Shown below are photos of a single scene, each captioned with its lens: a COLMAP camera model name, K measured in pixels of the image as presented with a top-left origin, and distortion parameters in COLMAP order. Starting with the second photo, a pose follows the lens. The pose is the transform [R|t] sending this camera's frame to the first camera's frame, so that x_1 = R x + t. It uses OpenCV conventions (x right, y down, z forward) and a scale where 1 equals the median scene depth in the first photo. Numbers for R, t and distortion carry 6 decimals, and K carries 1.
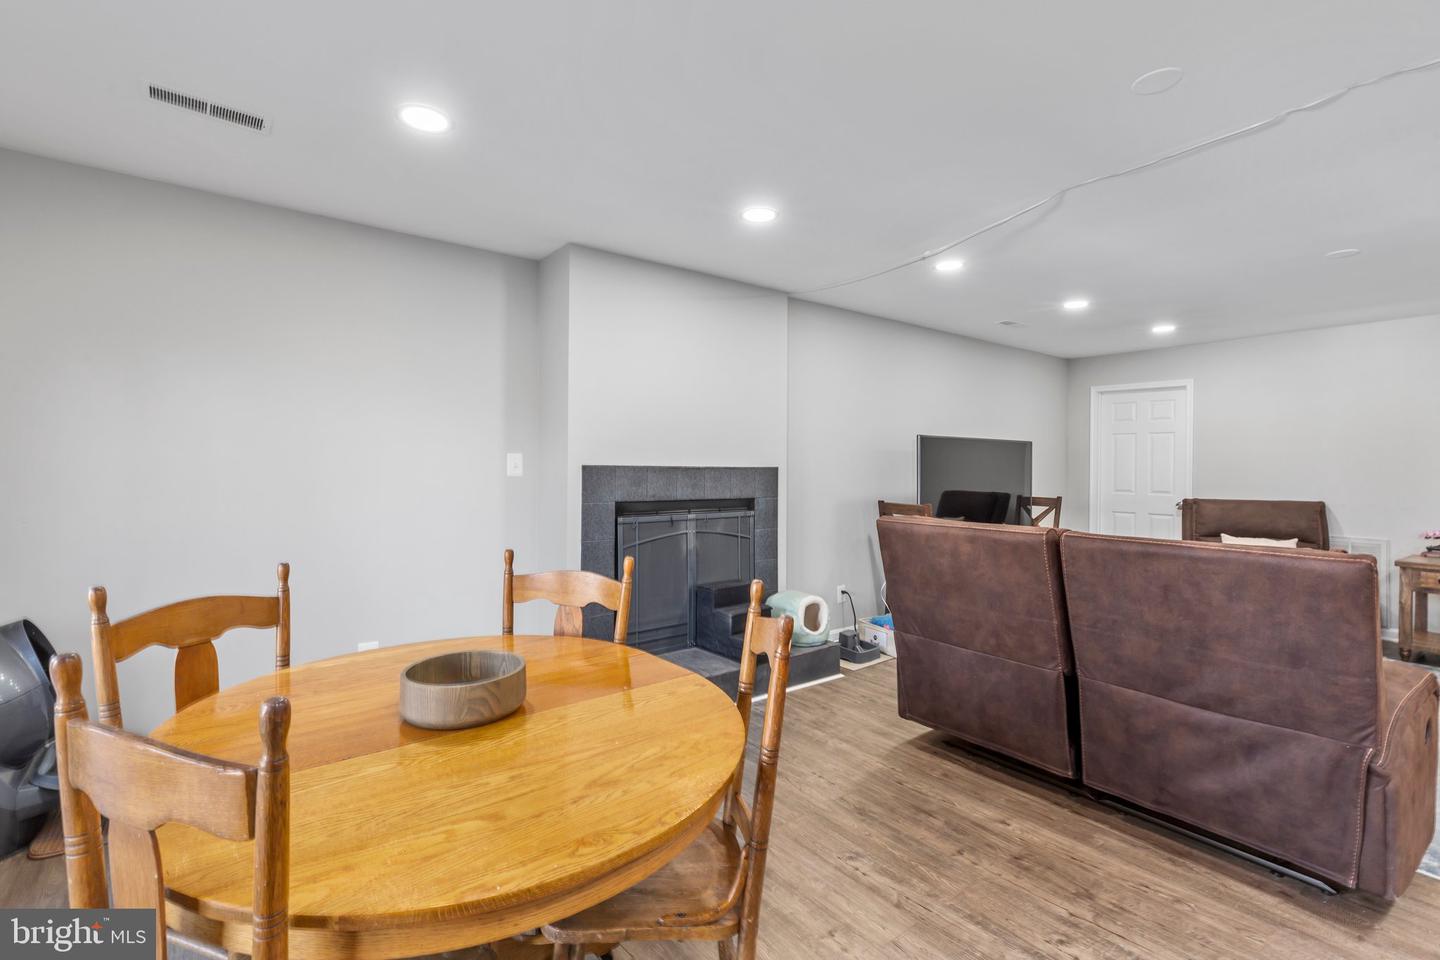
lens RADIAL K [[655.4, 0, 716.6], [0, 655.4, 460.6], [0, 0, 1]] dist [-0.001328, -0.000683]
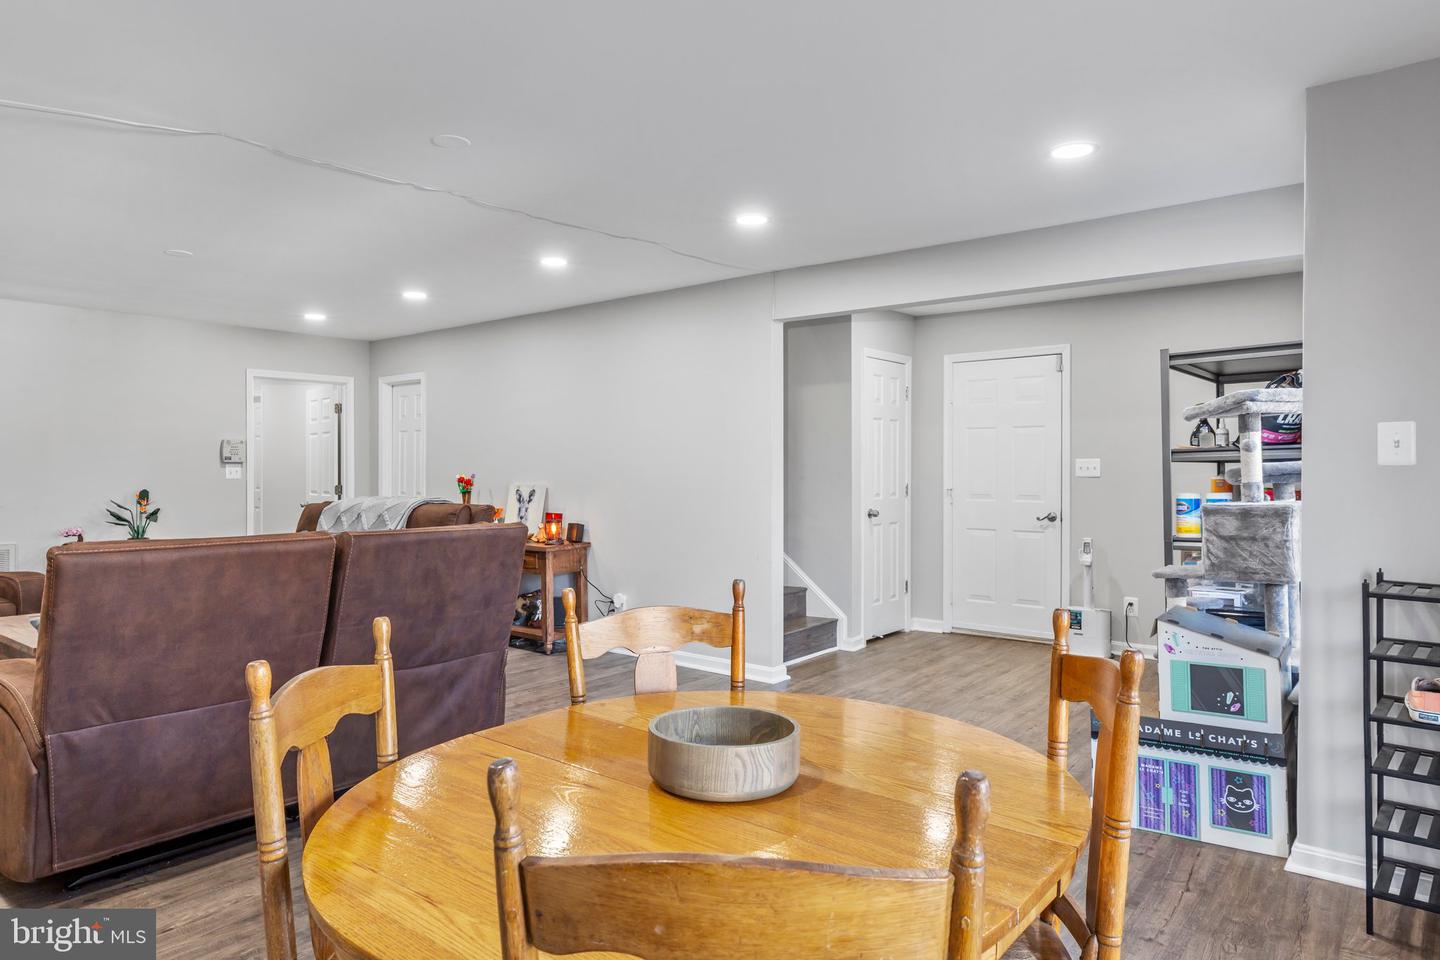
lens RADIAL K [[884.4, 0, 717.1], [0, 884.4, 471.8], [0, 0, 1]] dist [0.007197, -0.000310]
pose [[-0.230654, -0.009997, 0.972984, -0.551894], [-0.013228, 0.999887, 0.007137, 0.001741], [-0.972946, -0.011225, -0.230761, 0.491037]]
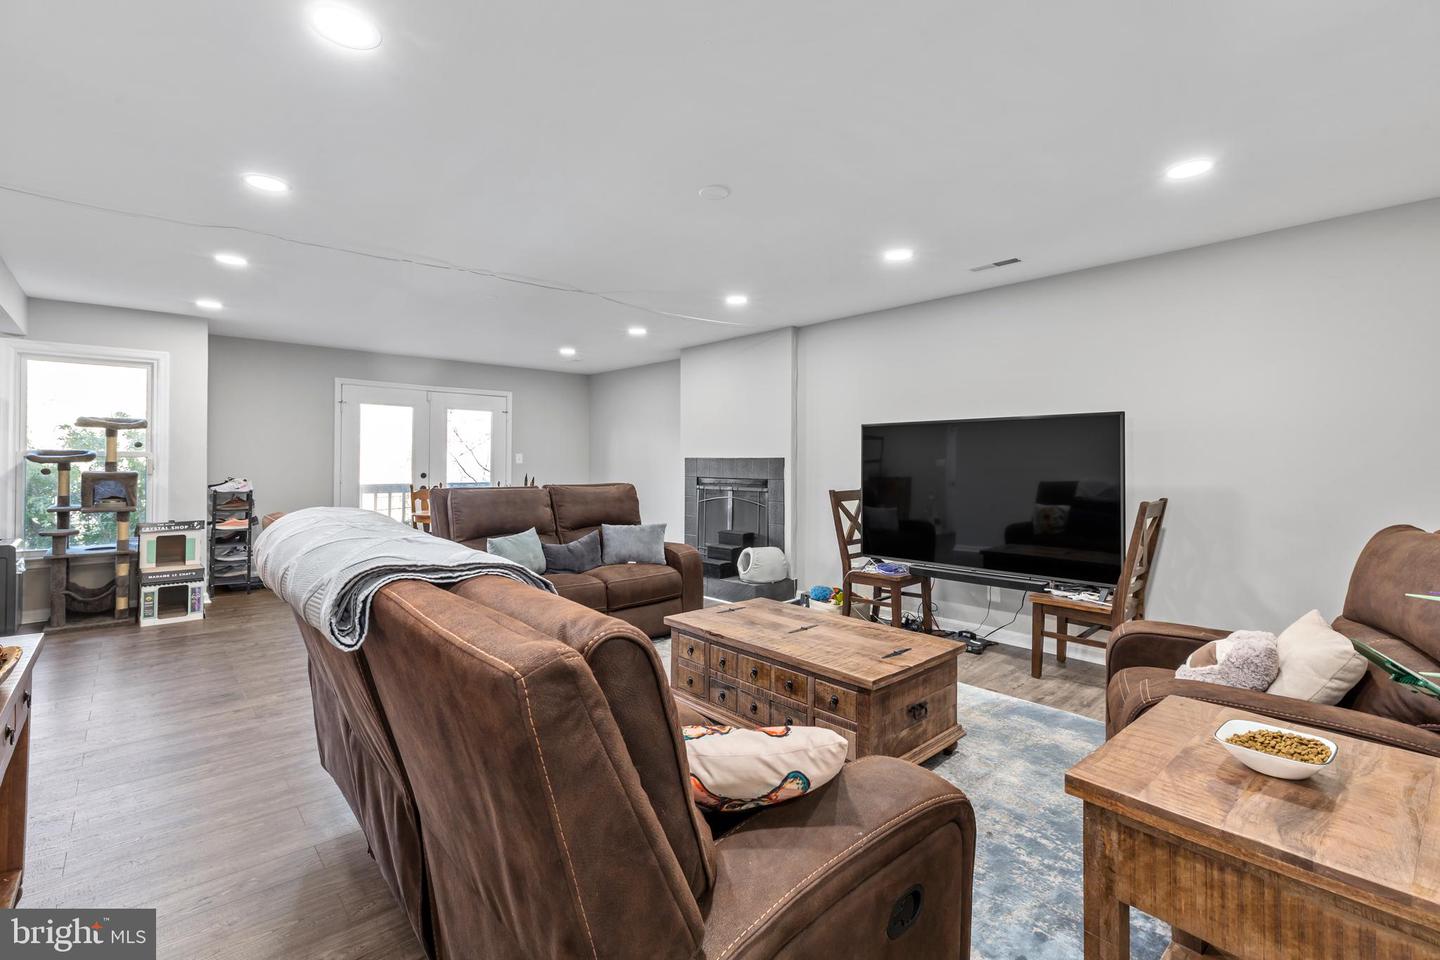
lens RADIAL K [[641.9, 0, 718.4], [0, 641.9, 464.7], [0, 0, 1]] dist [0.006006, -0.000002]
pose [[0.075217, -0.003369, -0.997162, 1.720591], [0.005476, 0.999981, -0.002965, 0.032791], [0.997152, -0.005237, 0.075234, 0.924682]]
